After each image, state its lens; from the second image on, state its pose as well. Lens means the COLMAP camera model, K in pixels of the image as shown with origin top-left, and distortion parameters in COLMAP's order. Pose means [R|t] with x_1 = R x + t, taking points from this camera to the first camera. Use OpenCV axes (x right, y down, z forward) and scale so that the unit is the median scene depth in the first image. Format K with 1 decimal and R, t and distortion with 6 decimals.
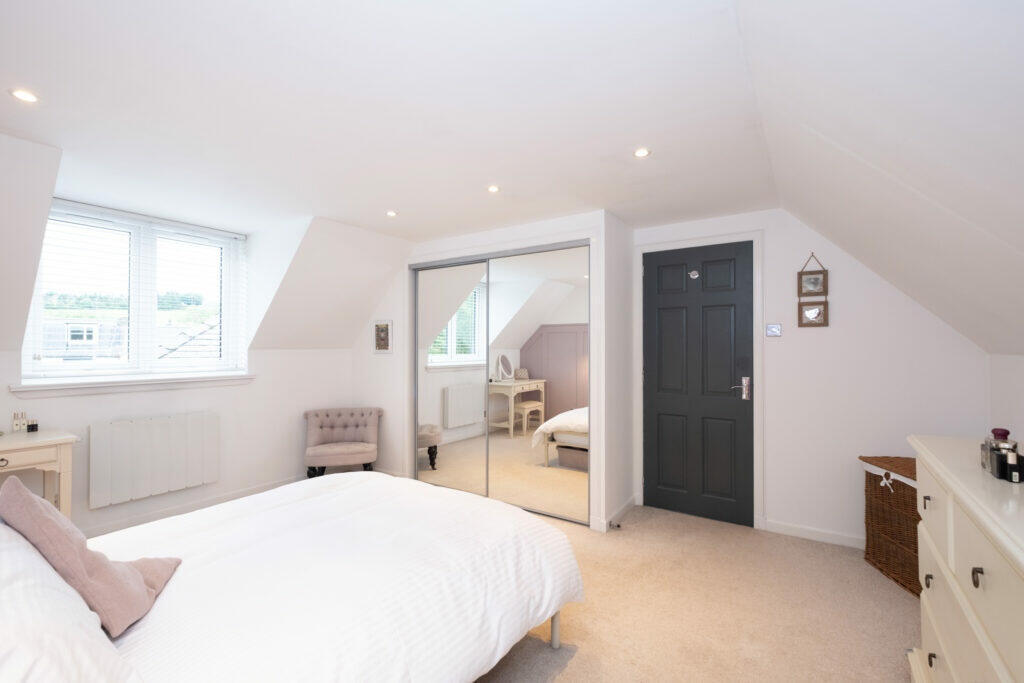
lens RADIAL K [[441.6, 0, 514.1], [0, 441.6, 342.4], [0, 0, 1]] dist [0.015945, -0.016448]
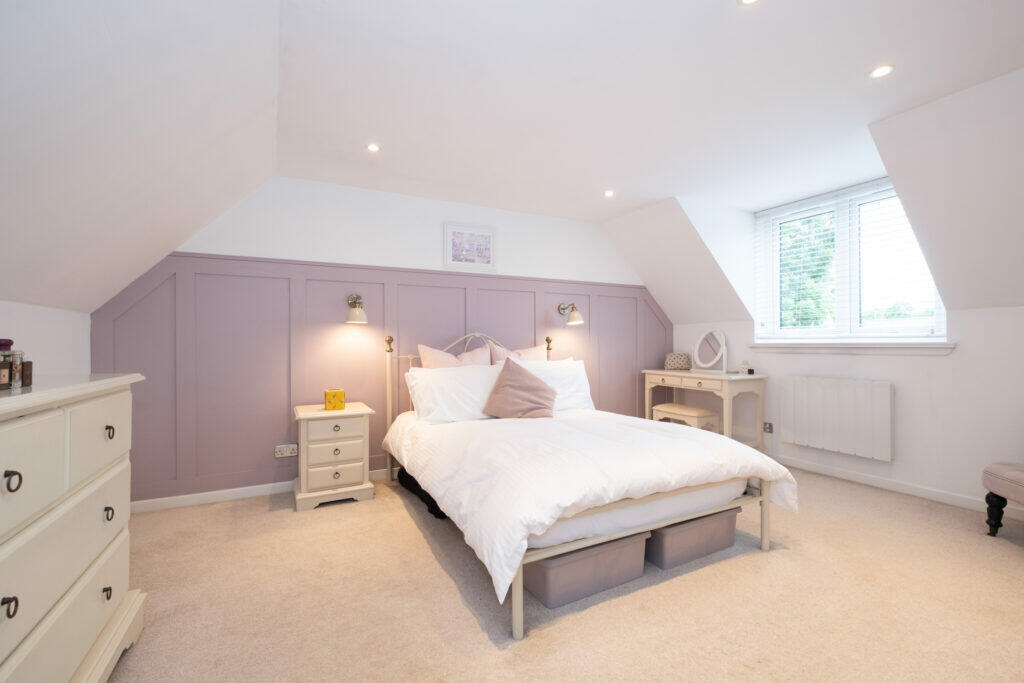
lens RADIAL K [[441.6, 0, 514.1], [0, 441.6, 342.4], [0, 0, 1]] dist [0.015945, -0.016448]
pose [[-0.535990, 0.039327, -0.843308, 0.588856], [0.057294, 0.998306, 0.010140, 0.028715], [0.842278, -0.042882, -0.537335, 1.042114]]
